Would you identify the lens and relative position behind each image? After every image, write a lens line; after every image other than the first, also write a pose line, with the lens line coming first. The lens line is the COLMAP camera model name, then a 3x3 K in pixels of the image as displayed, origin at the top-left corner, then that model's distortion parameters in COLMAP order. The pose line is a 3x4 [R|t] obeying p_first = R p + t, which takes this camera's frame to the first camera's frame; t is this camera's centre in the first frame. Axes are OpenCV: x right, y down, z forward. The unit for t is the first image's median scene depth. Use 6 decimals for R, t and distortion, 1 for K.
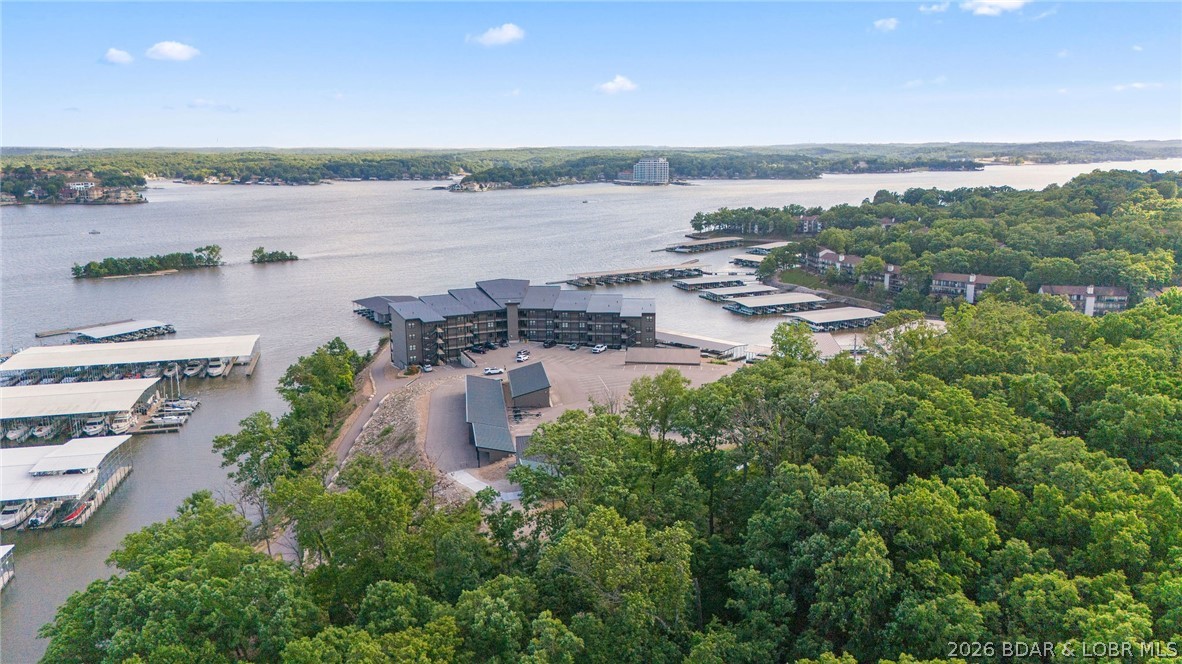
lens RADIAL K [[876.0, 0, 595.2], [0, 876.0, 334.3], [0, 0, 1]] dist [0.086711, -0.106801]
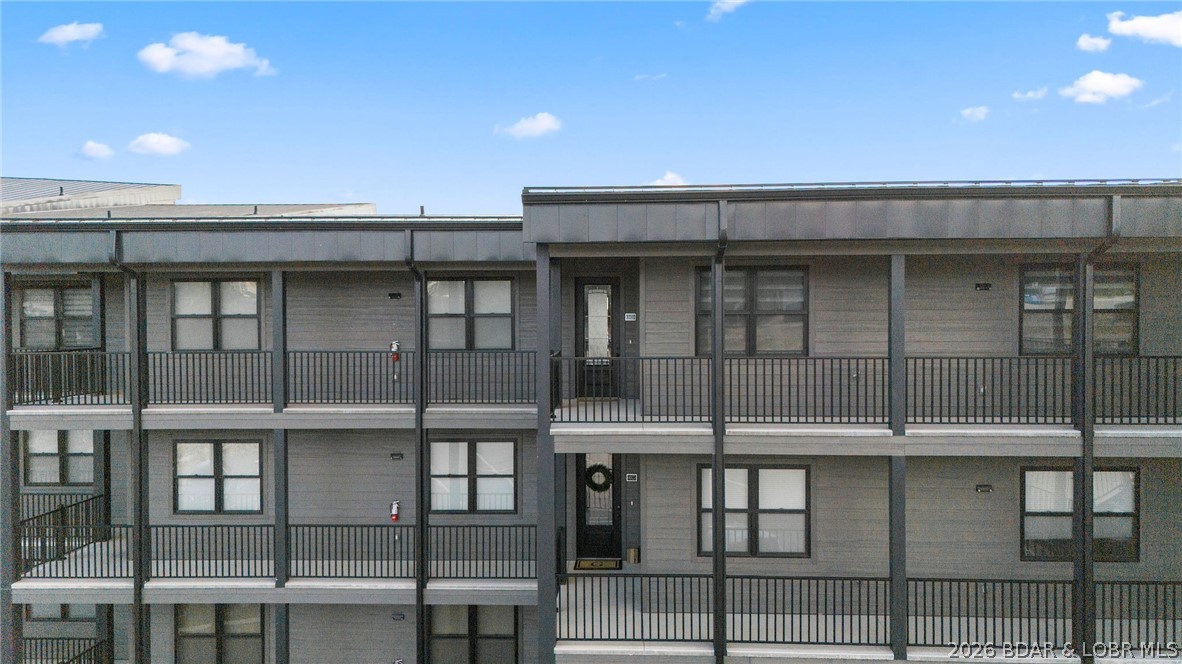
lens RADIAL K [[876.0, 0, 595.2], [0, 876.0, 334.3], [0, 0, 1]] dist [0.086711, -0.106801]
pose [[0.999788, 0.001103, 0.020577, -0.007329], [0.002819, 0.981852, -0.189626, -0.008494], [-0.020413, 0.189643, 0.981641, 0.923279]]
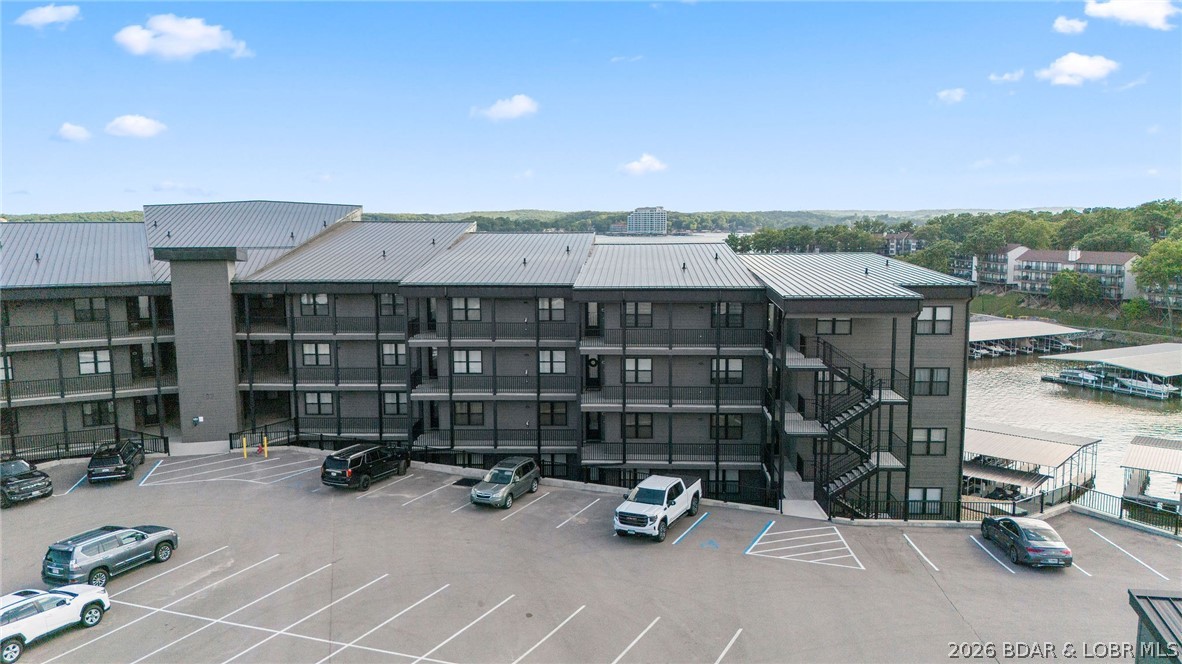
lens RADIAL K [[870.3, 0, 594.3], [0, 870.3, 346.9], [0, 0, 1]] dist [0.074259, -0.075146]
pose [[0.999931, -0.001399, 0.011687, -0.007729], [0.002159, 0.997870, -0.065205, -0.001105], [-0.011570, 0.065226, 0.997803, 0.793292]]
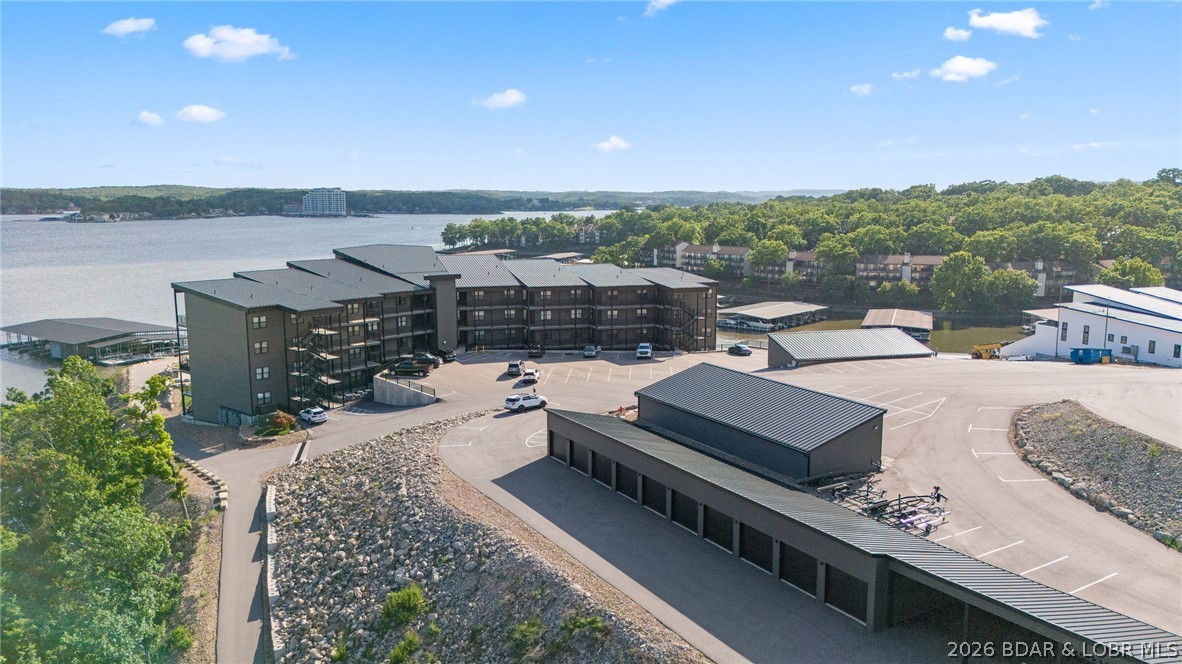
lens RADIAL K [[876.0, 0, 595.2], [0, 876.0, 334.3], [0, 0, 1]] dist [0.086711, -0.106801]
pose [[0.923331, -0.052808, 0.380357, -0.207740], [0.073367, 0.996513, -0.039747, 0.023894], [-0.376932, 0.064605, 0.923985, 0.493978]]
